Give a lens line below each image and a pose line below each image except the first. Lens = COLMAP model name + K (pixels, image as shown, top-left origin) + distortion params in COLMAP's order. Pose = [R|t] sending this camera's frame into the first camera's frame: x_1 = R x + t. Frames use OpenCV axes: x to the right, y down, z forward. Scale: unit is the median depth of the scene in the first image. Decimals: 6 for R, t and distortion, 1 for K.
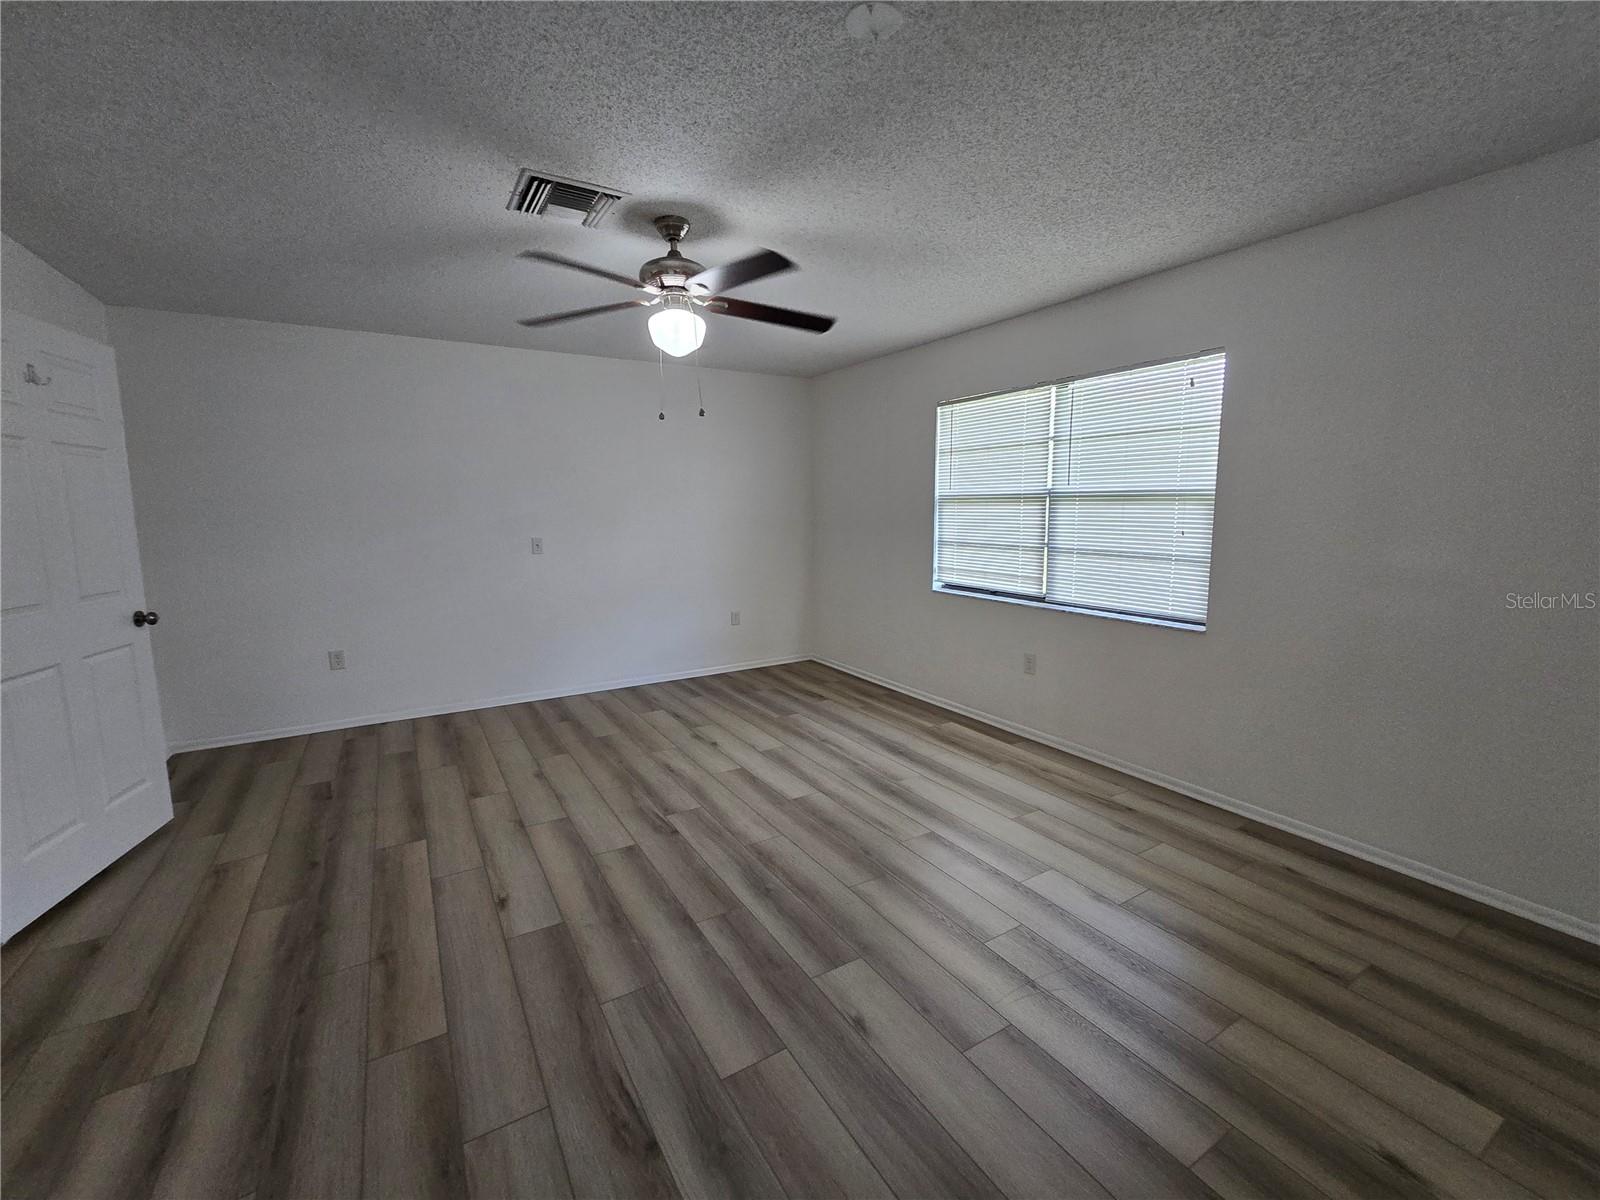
lens RADIAL K [[667.7, 0, 796.1], [0, 667.7, 594.1], [0, 0, 1]] dist [-0.005112, 0.002336]
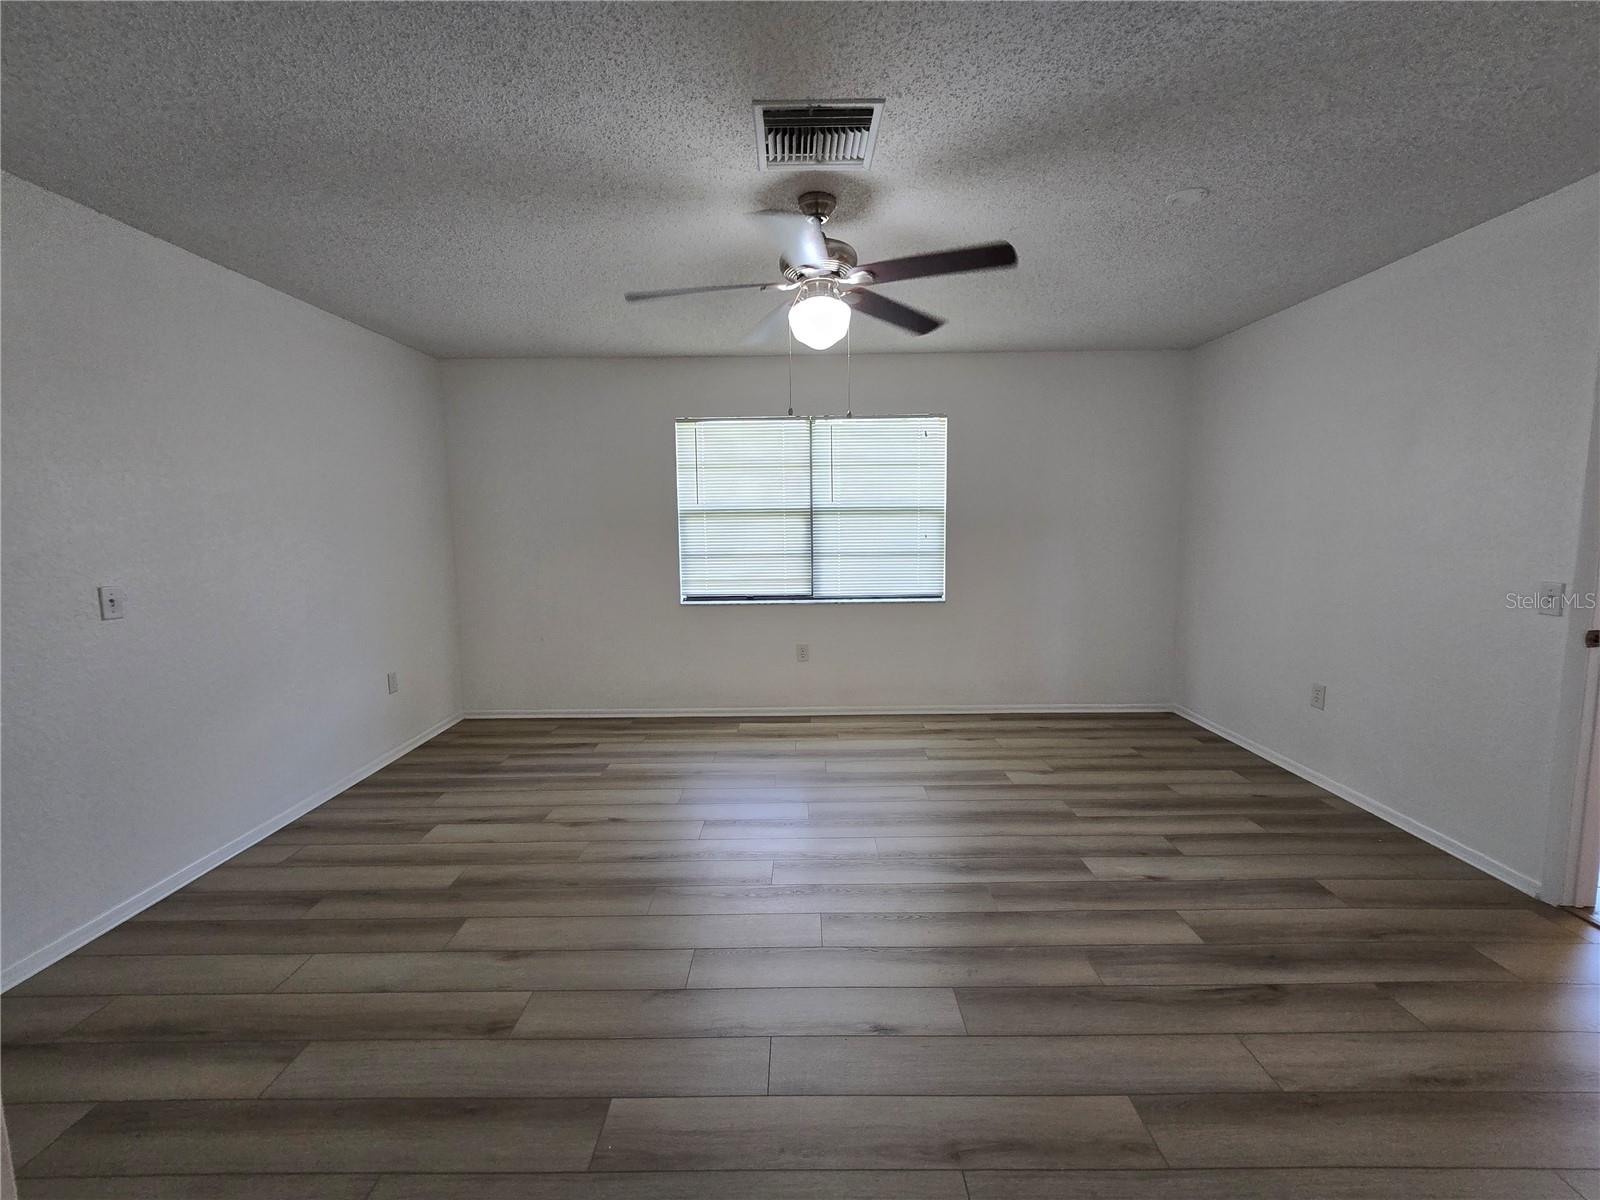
lens RADIAL K [[667.7, 0, 796.1], [0, 667.7, 594.1], [0, 0, 1]] dist [-0.005112, 0.002336]
pose [[0.526809, -0.096436, 0.844495, -0.659003], [0.121598, 0.991874, 0.037411, -0.044463], [-0.841241, 0.082980, 0.534255, 0.381516]]
